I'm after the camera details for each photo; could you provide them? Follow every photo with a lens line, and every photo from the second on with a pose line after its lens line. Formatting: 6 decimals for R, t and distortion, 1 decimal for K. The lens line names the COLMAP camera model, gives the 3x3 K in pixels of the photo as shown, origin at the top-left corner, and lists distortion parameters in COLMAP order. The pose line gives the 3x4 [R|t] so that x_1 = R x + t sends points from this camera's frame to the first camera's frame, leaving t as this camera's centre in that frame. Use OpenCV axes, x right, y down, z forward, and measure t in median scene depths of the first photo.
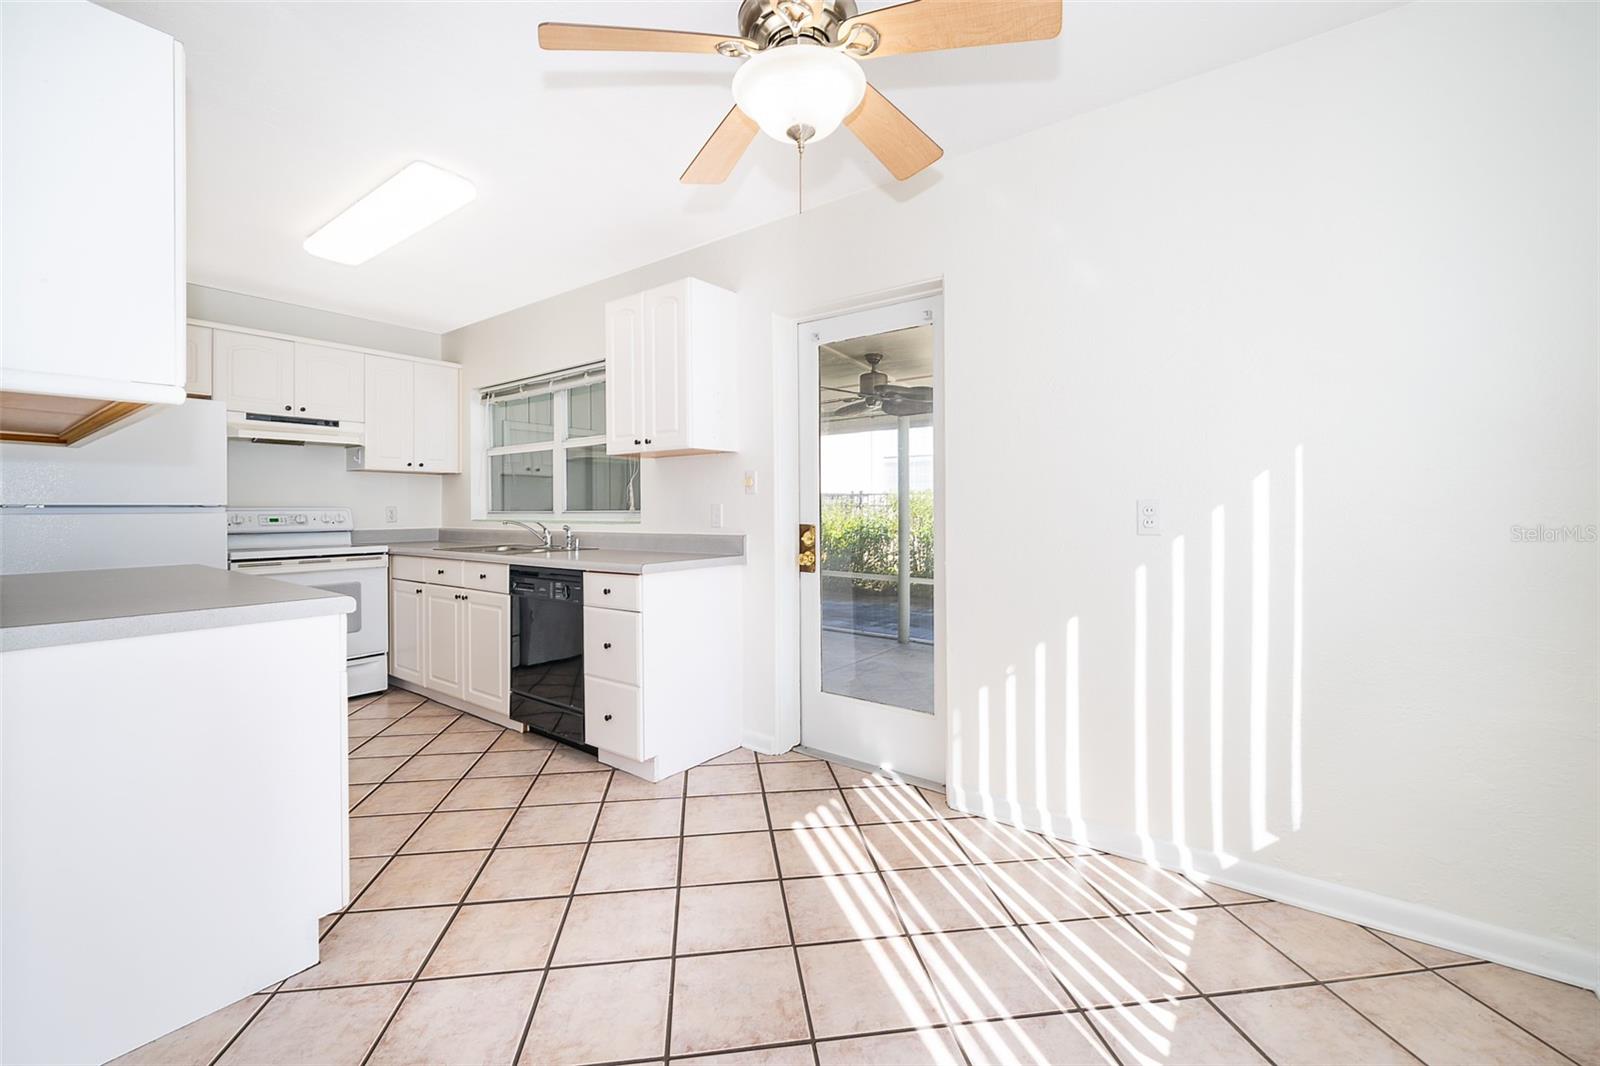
lens RADIAL K [[645.8, 0, 804.8], [0, 645.8, 506.8], [0, 0, 1]] dist [-0.000716, -0.000092]
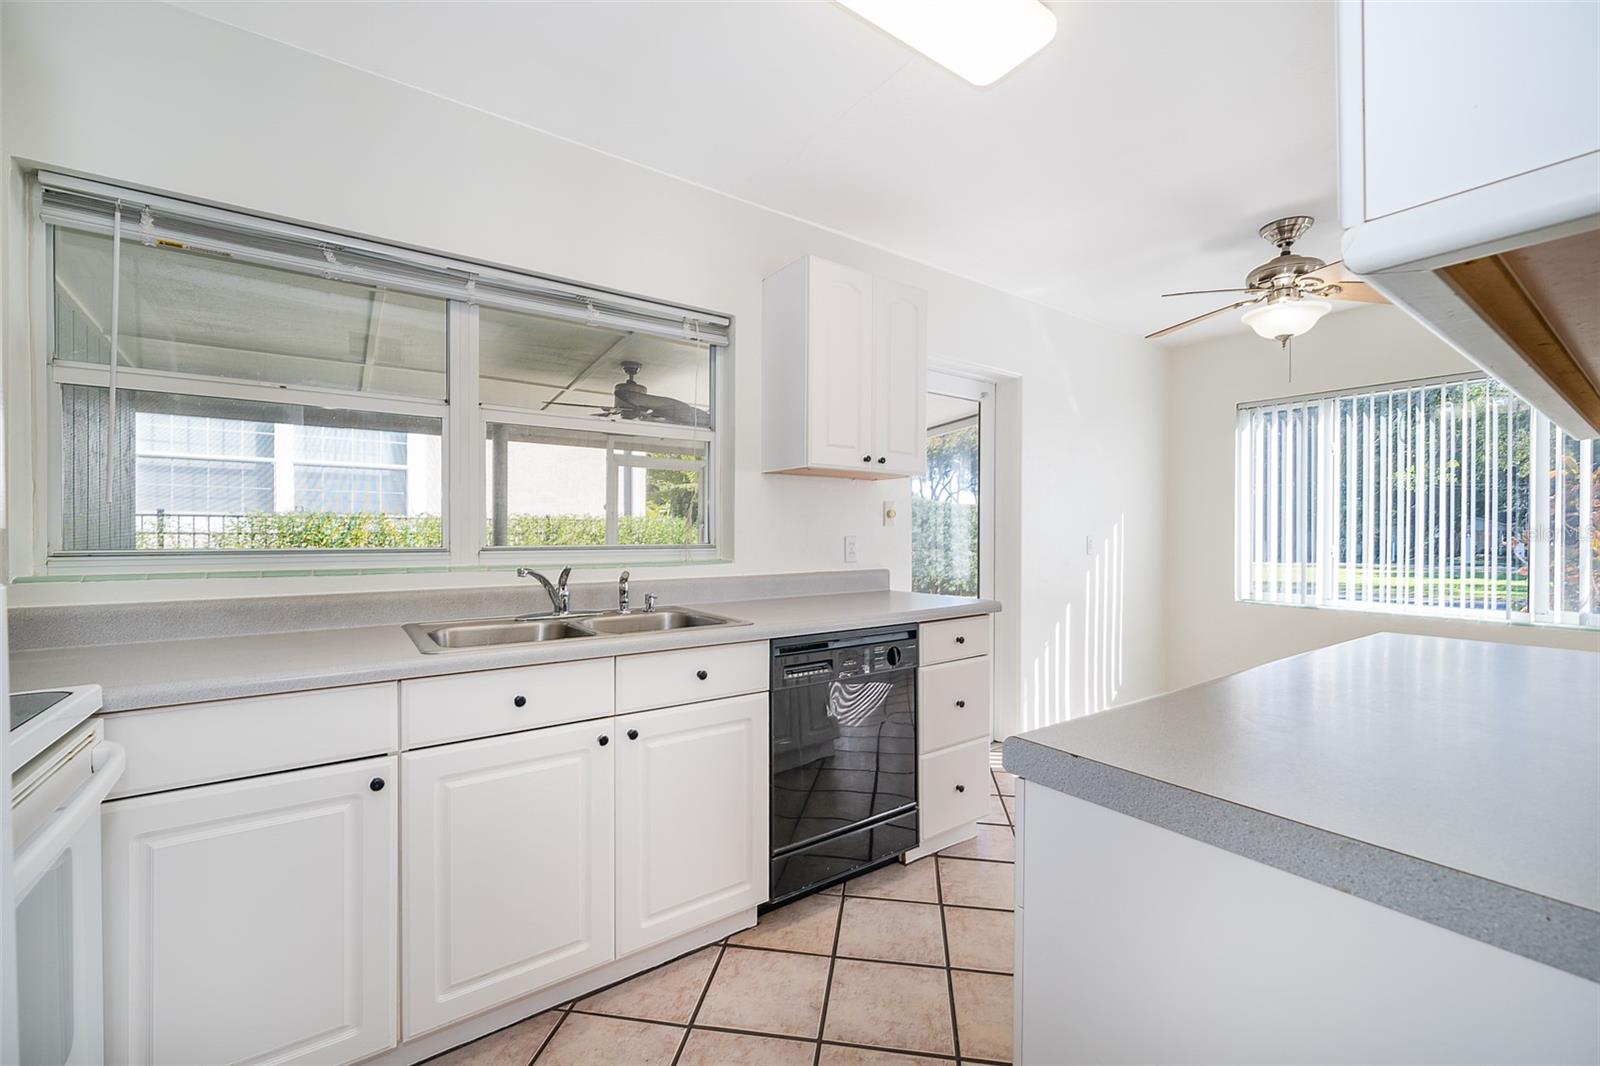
lens RADIAL K [[662.0, 0, 762.7], [0, 662.0, 534.7], [0, 0, 1]] dist [0.001259, -0.000016]
pose [[0.323443, 0.003661, 0.946241, -0.822540], [-0.004149, 0.999988, -0.002451, -0.002197], [-0.946239, -0.003133, 0.323454, 0.655960]]
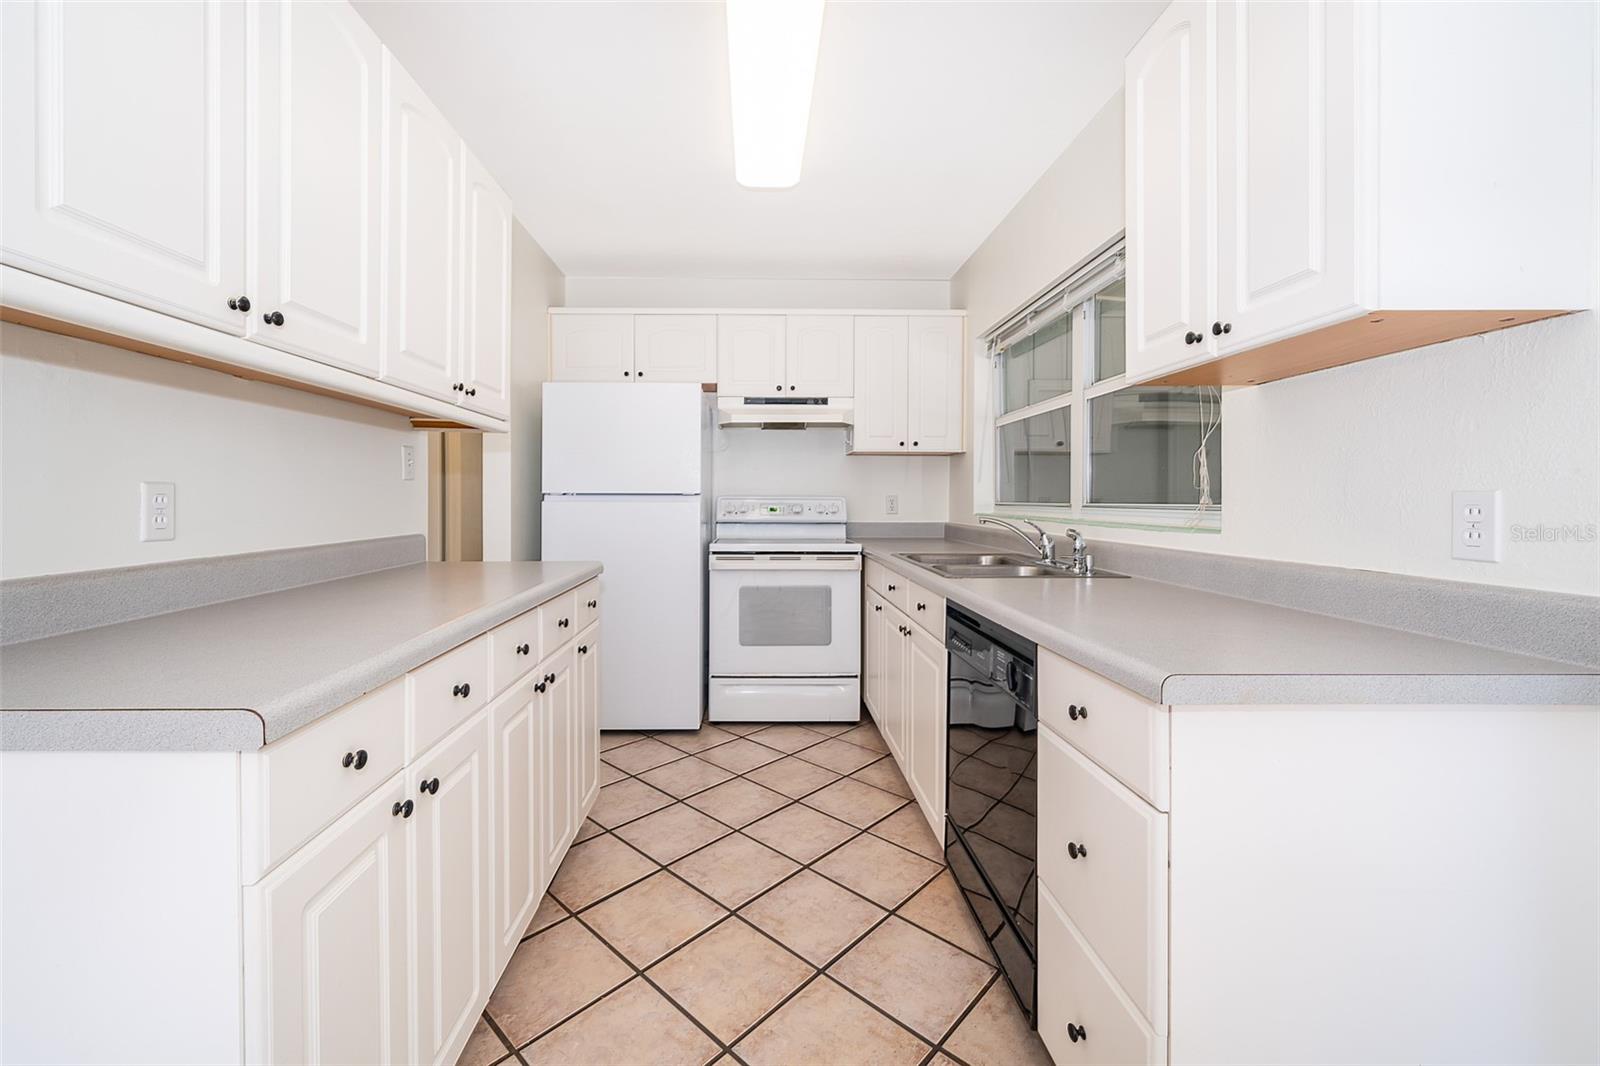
lens RADIAL K [[638.5, 0, 757.5], [0, 638.5, 505.0], [0, 0, 1]] dist [0.000251, 0.000001]
pose [[0.588373, 0.014080, -0.808467, -0.077919], [-0.003940, 0.999886, 0.014546, 0.000491], [0.808580, -0.005373, 0.588361, 0.426288]]
